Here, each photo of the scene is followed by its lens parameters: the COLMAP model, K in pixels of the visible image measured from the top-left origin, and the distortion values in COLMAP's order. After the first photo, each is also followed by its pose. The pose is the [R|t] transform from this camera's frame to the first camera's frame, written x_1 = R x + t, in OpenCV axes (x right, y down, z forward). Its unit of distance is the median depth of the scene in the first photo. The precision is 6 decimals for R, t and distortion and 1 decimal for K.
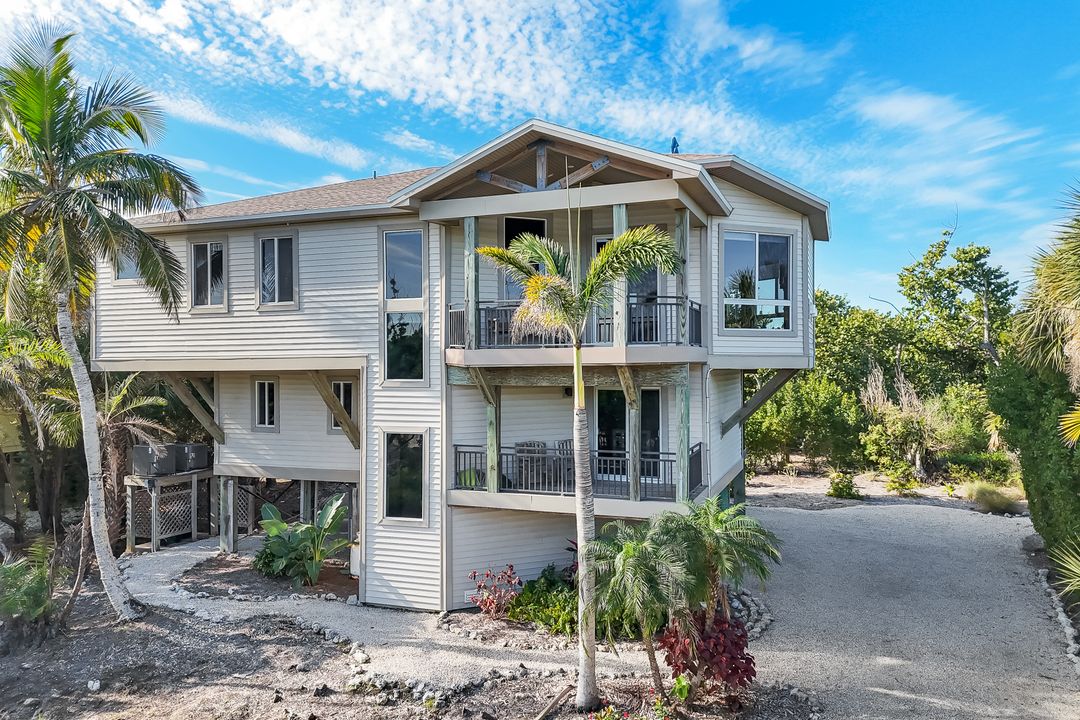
lens RADIAL K [[772.1, 0, 555.0], [0, 772.1, 374.0], [0, 0, 1]] dist [0.059175, -0.041160]
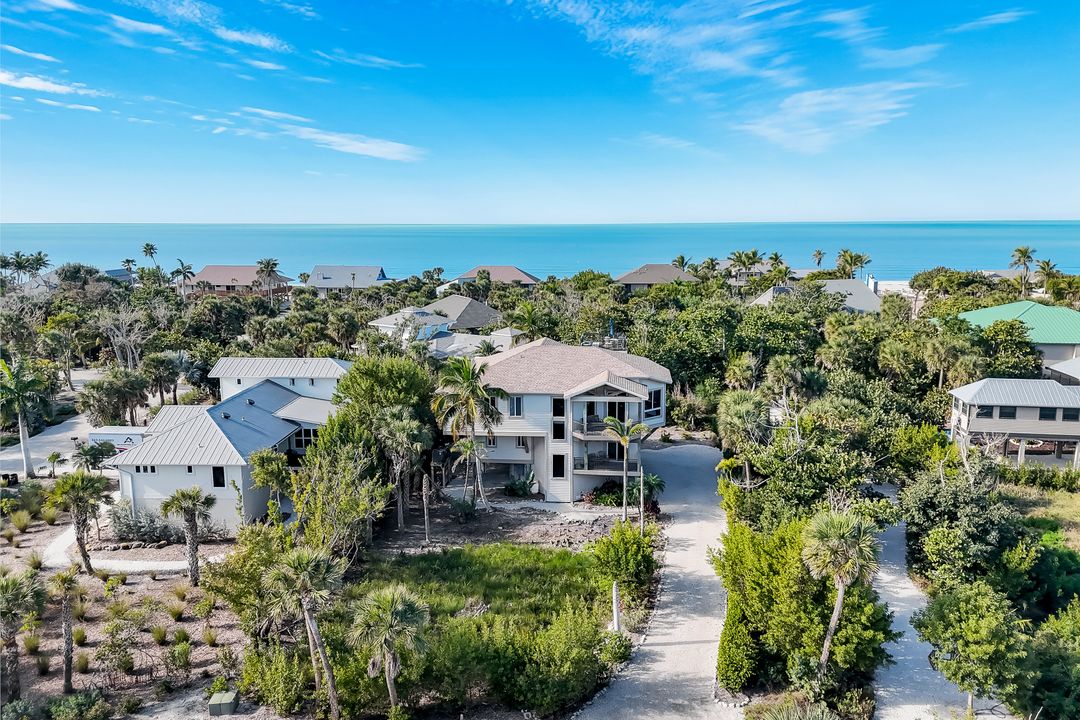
lens RADIAL K [[772.1, 0, 555.0], [0, 772.1, 374.0], [0, 0, 1]] dist [0.059175, -0.041160]
pose [[0.964036, -0.045081, 0.261920, -0.876877], [-0.001455, 0.984599, 0.174824, -0.704577], [-0.265767, -0.168918, 0.949123, -1.773136]]
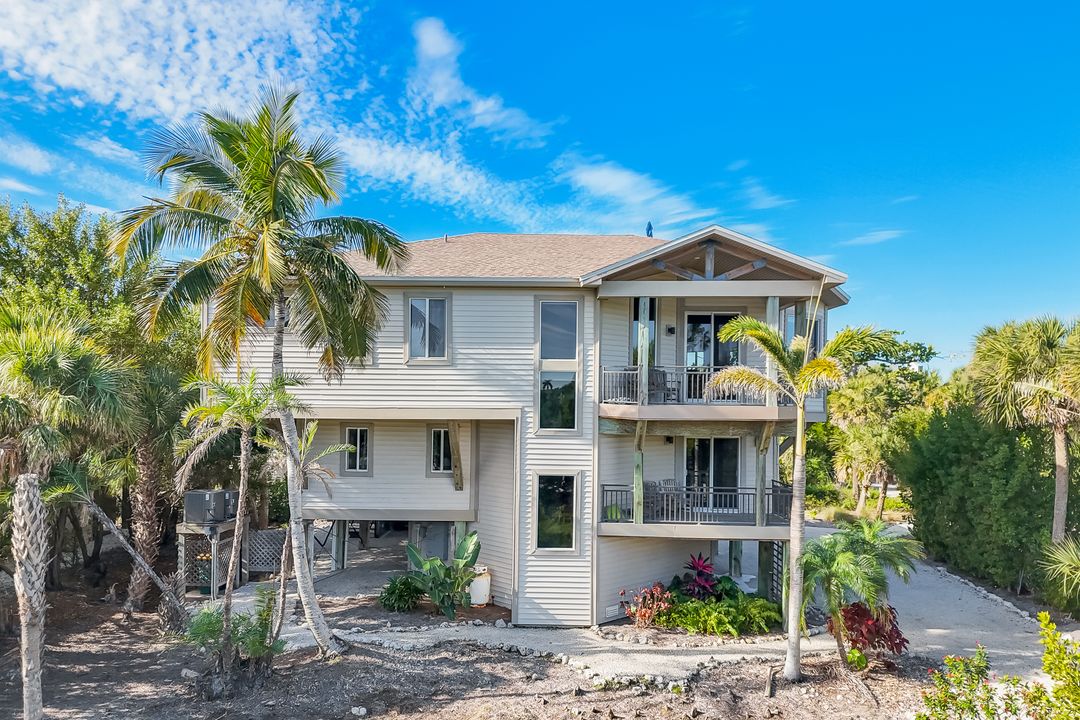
lens RADIAL K [[764.1, 0, 546.0], [0, 764.1, 400.7], [0, 0, 1]] dist [0.034395, -0.018241]
pose [[0.942953, 0.019015, 0.332383, -0.470050], [-0.013289, 0.999722, -0.019492, -0.010145], [-0.332661, 0.013964, 0.942943, -0.061400]]
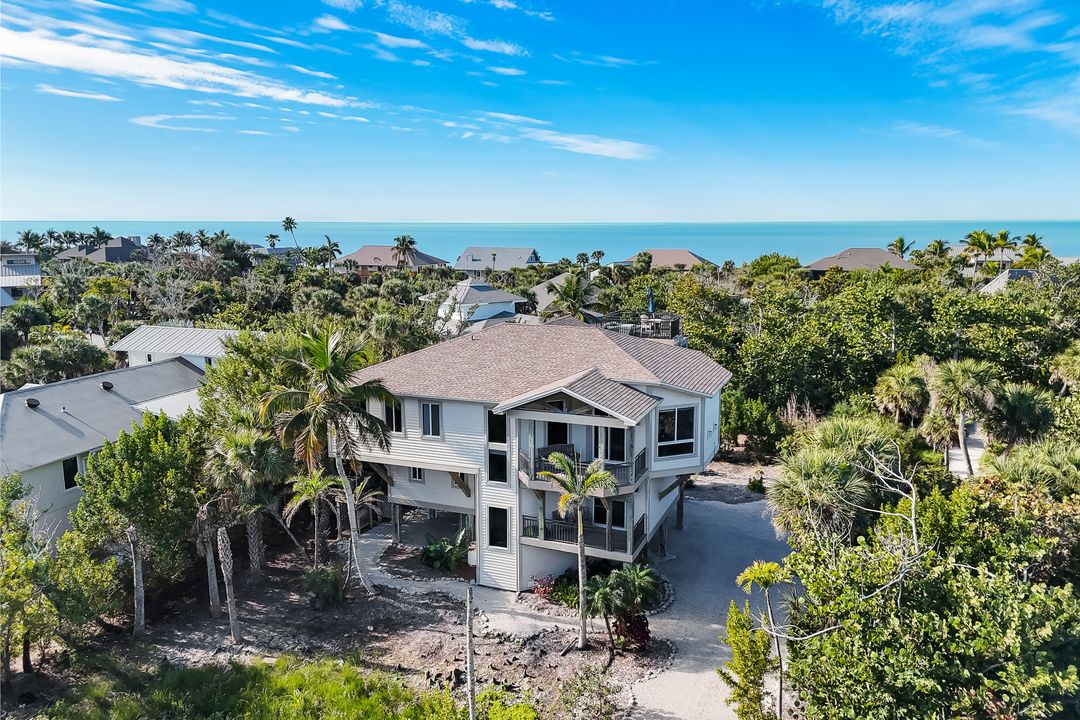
lens RADIAL K [[758.2, 0, 561.5], [0, 758.2, 359.7], [0, 0, 1]] dist [0.056839, -0.041631]
pose [[0.999562, 0.010153, -0.027800, 0.018857], [-0.005591, 0.987181, 0.159504, -0.495640], [0.029063, -0.159278, 0.986806, -0.715065]]
